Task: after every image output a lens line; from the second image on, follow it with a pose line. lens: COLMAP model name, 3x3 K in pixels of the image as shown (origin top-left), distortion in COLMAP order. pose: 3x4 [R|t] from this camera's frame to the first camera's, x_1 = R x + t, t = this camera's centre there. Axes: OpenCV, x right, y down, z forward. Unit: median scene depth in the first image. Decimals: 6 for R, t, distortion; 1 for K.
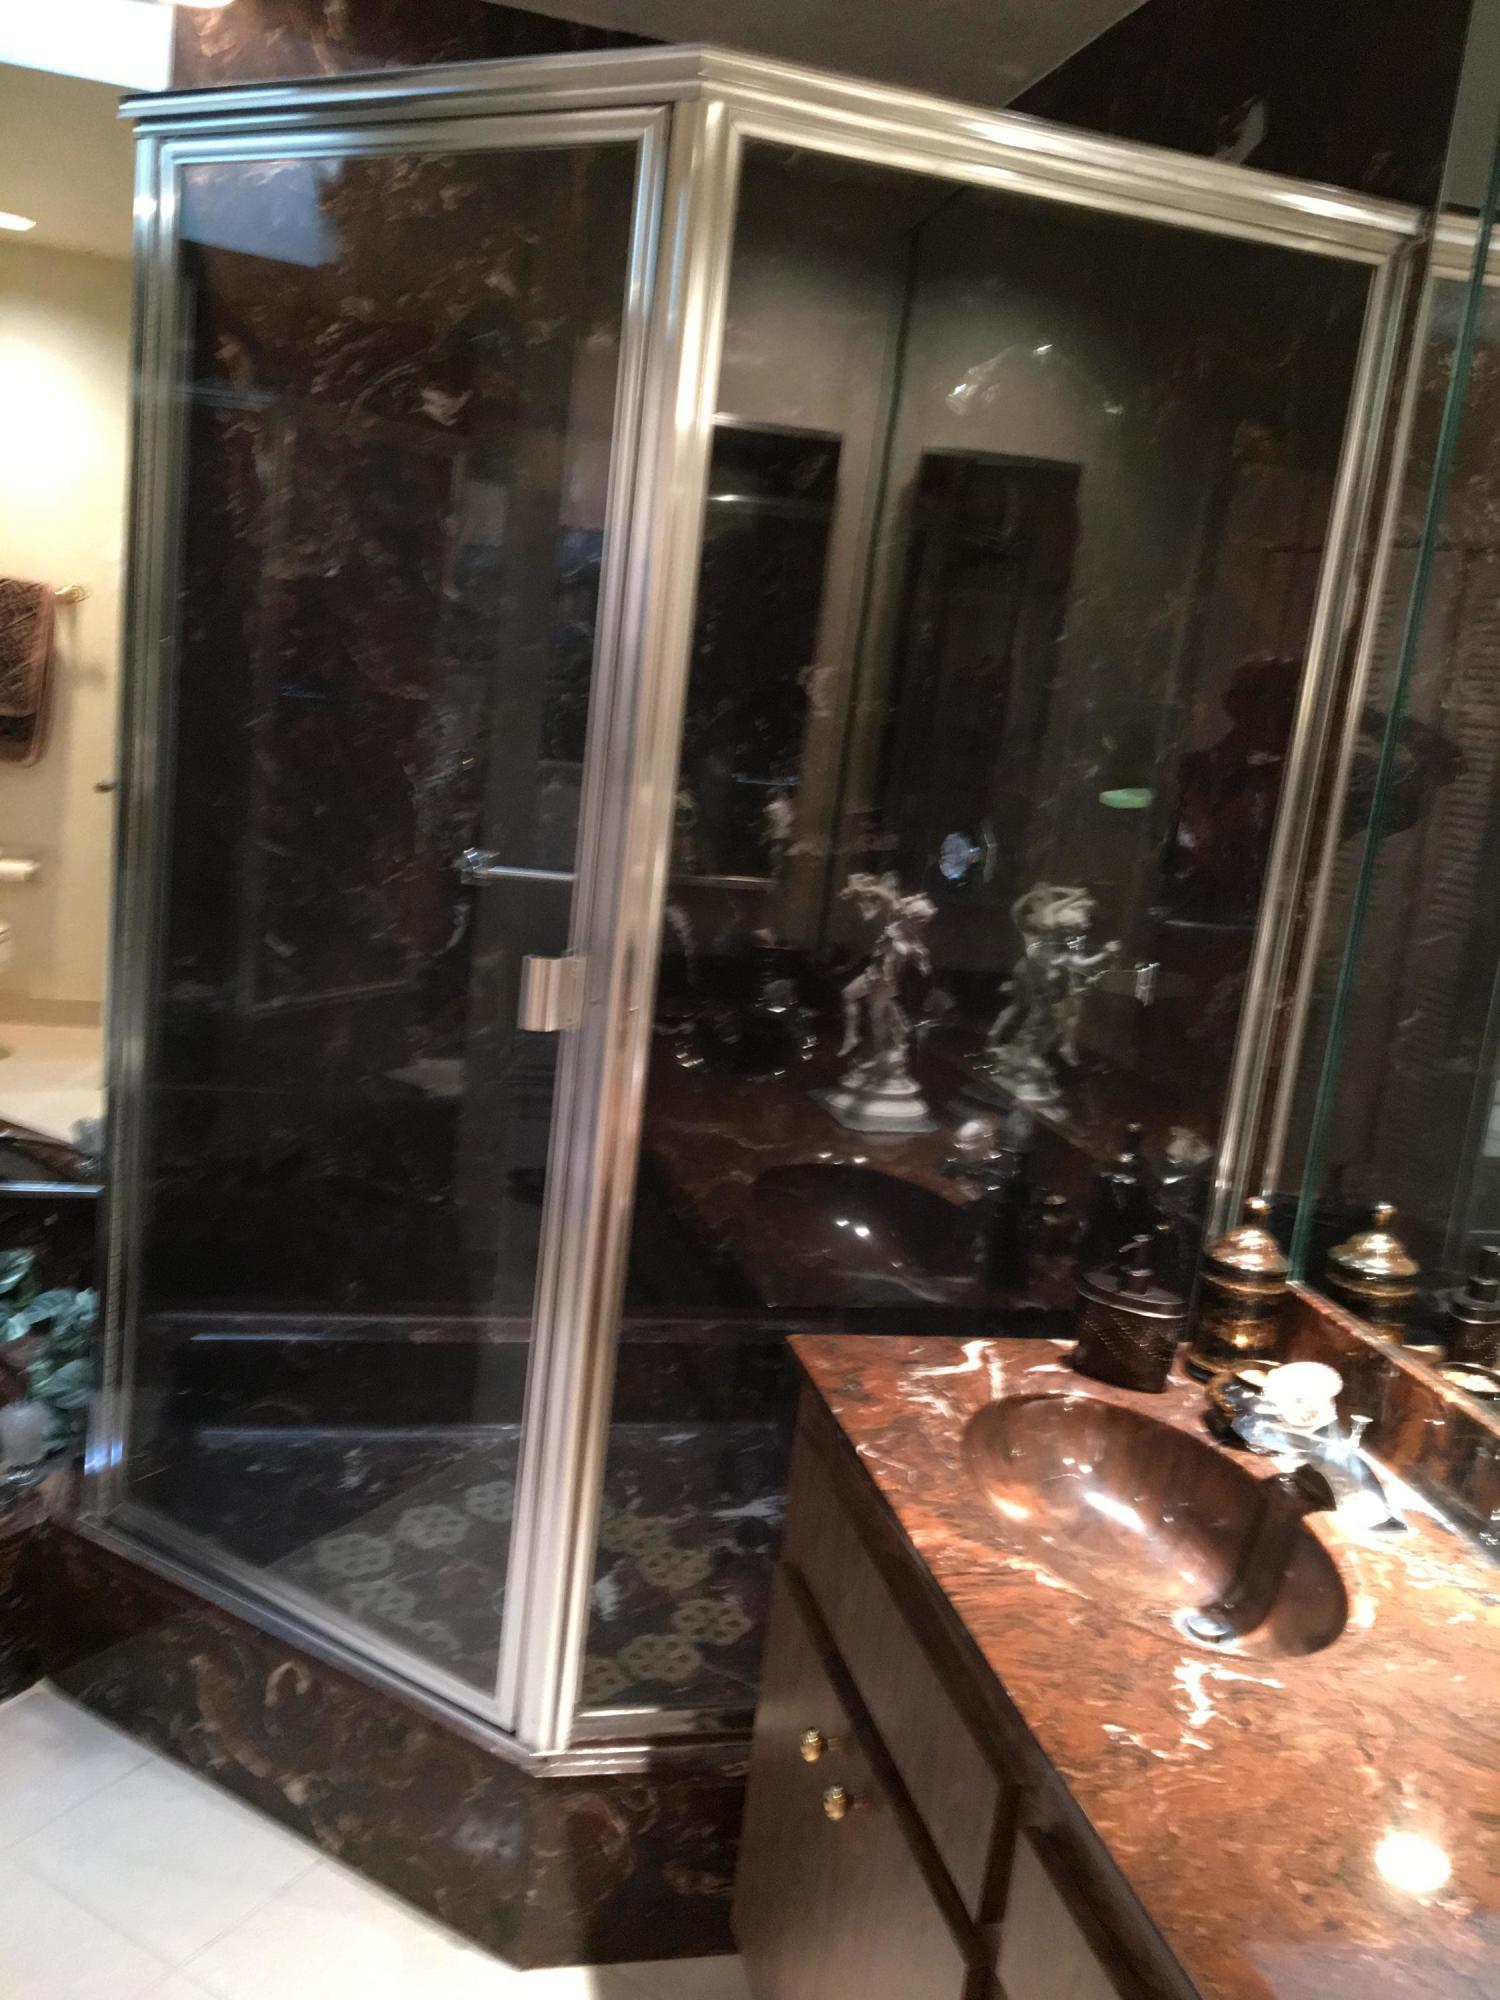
lens RADIAL K [[1702.5, 0, 750.0], [0, 1702.5, 1000.0], [0, 0, 1]] dist [0.105085, -0.208273]
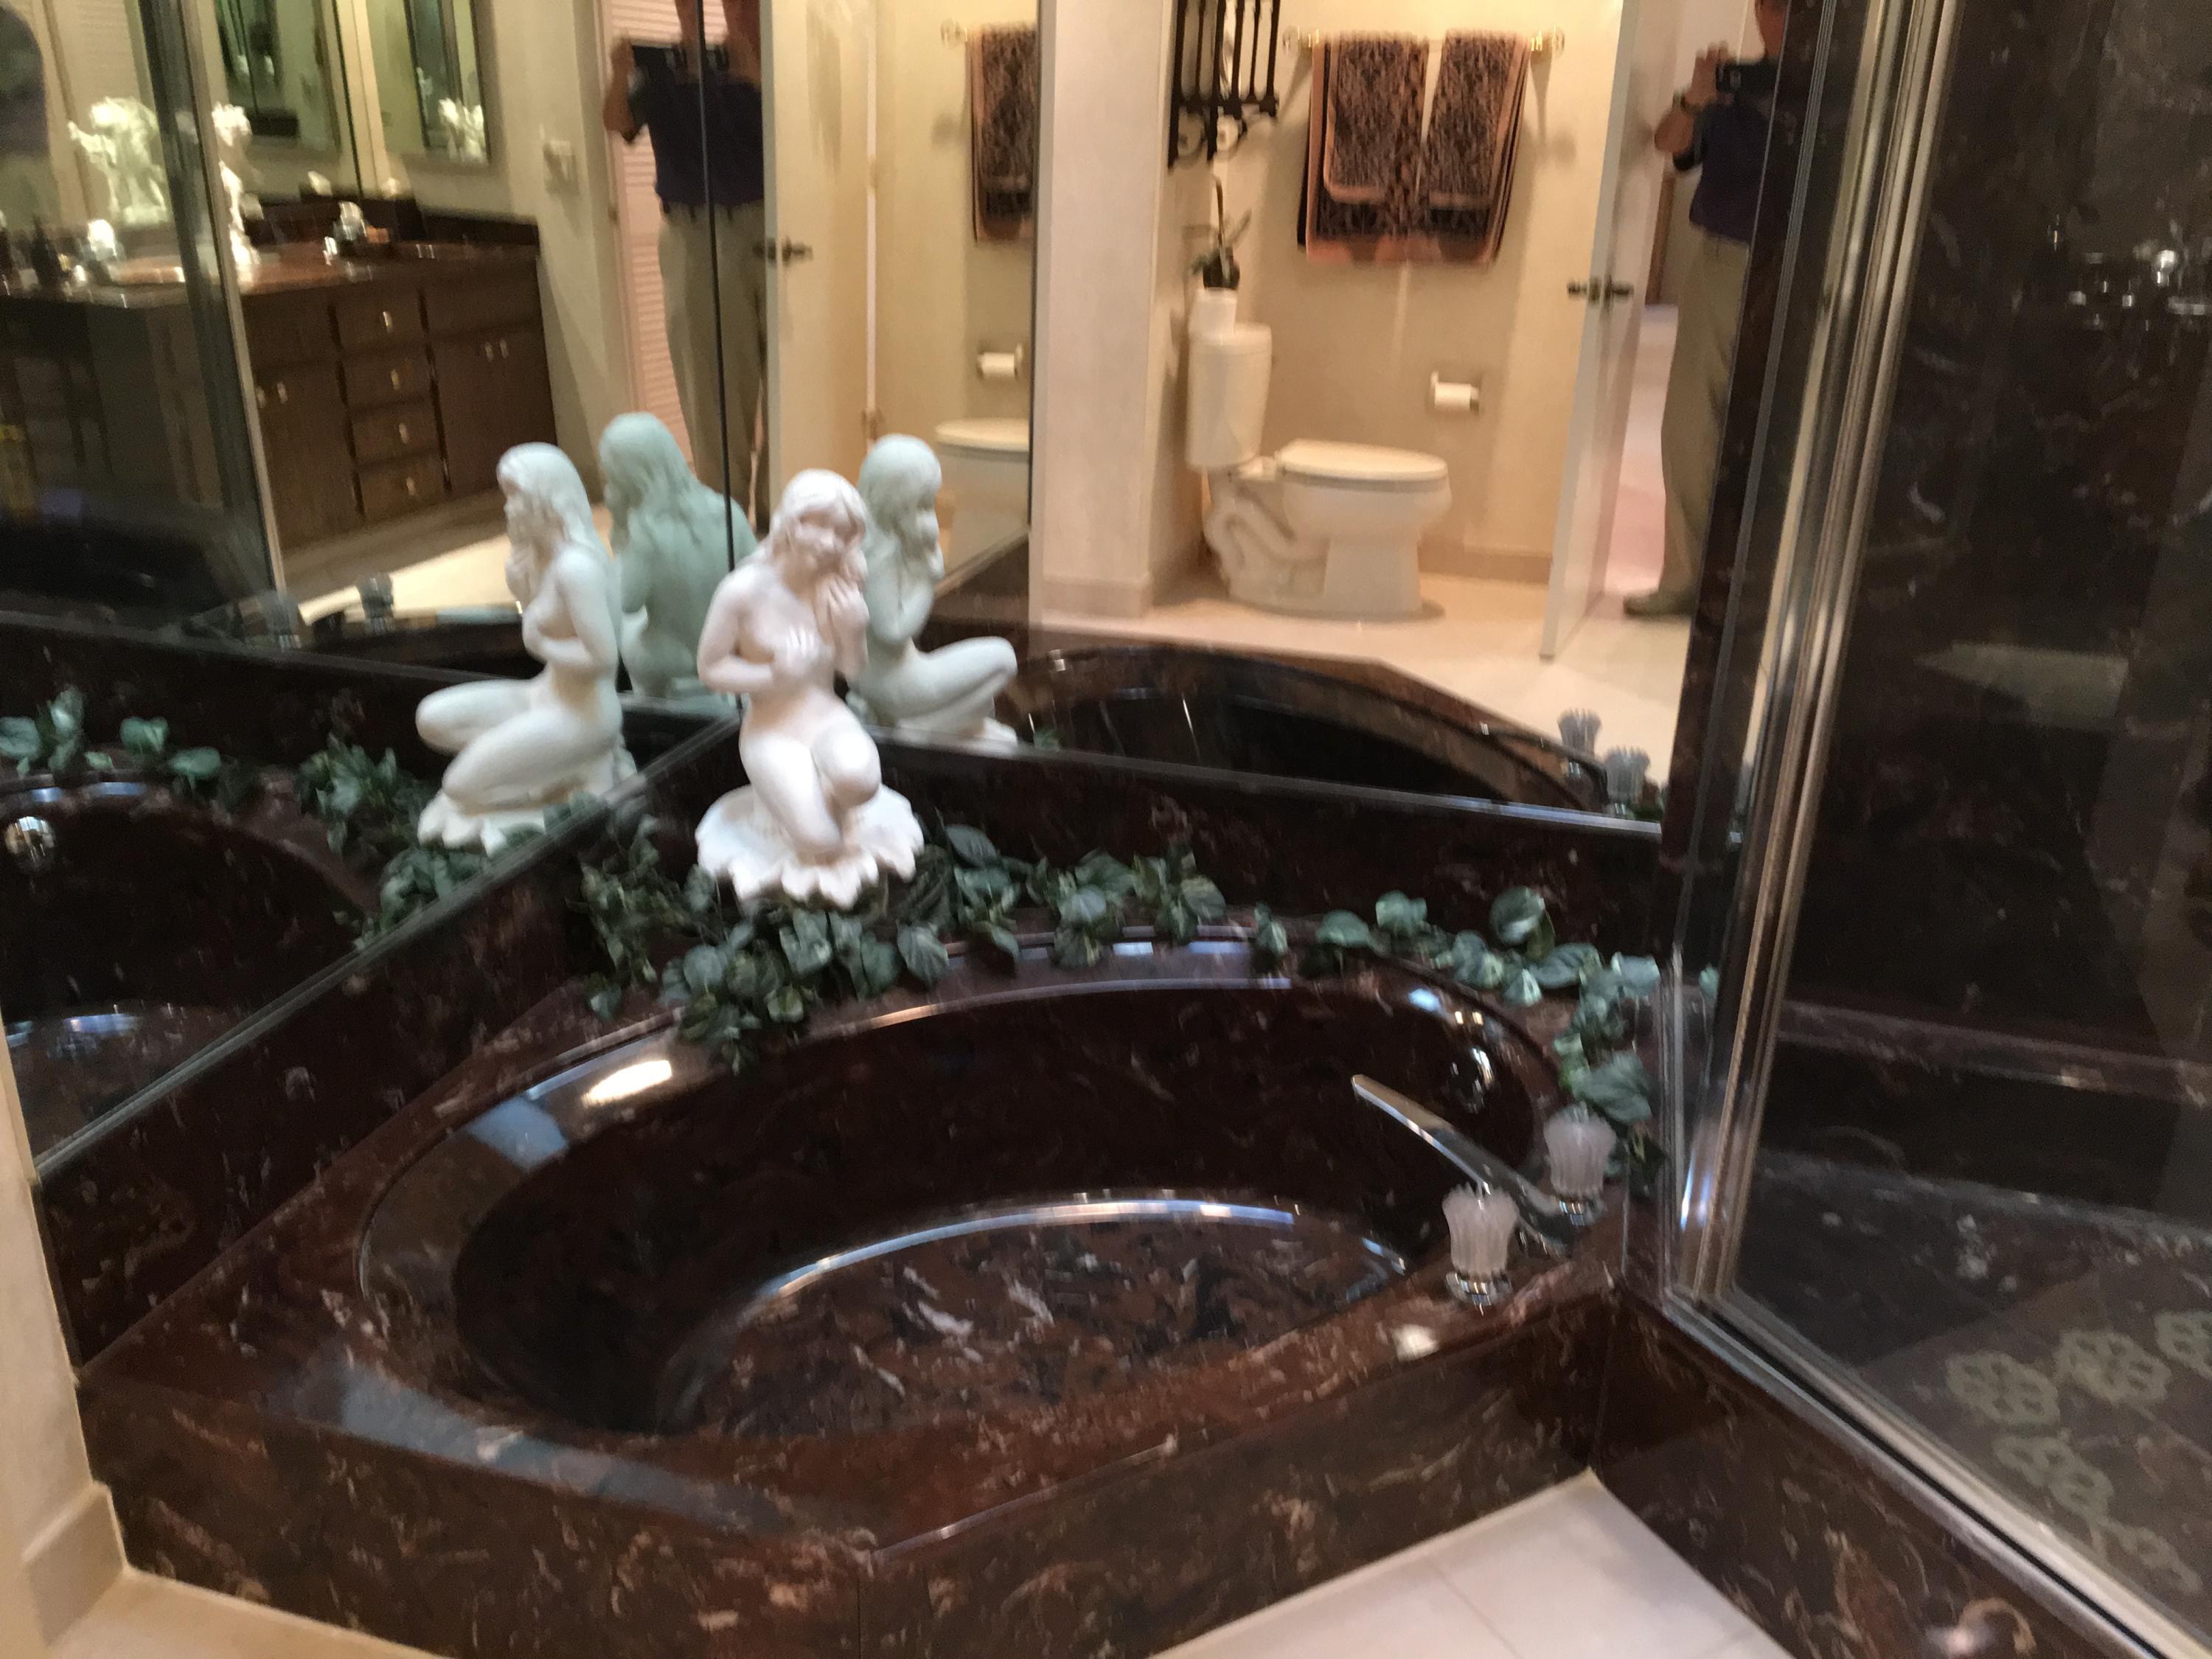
lens RADIAL K [[1815.8, 0, 1106.0], [0, 1815.8, 829.5], [0, 0, 1]] dist [0.003830, 0.002114]
pose [[0.864293, 0.106173, -0.491656, -0.195191], [-0.025937, 0.985575, 0.167240, -0.017585], [0.502320, -0.131792, 0.854579, 0.199256]]
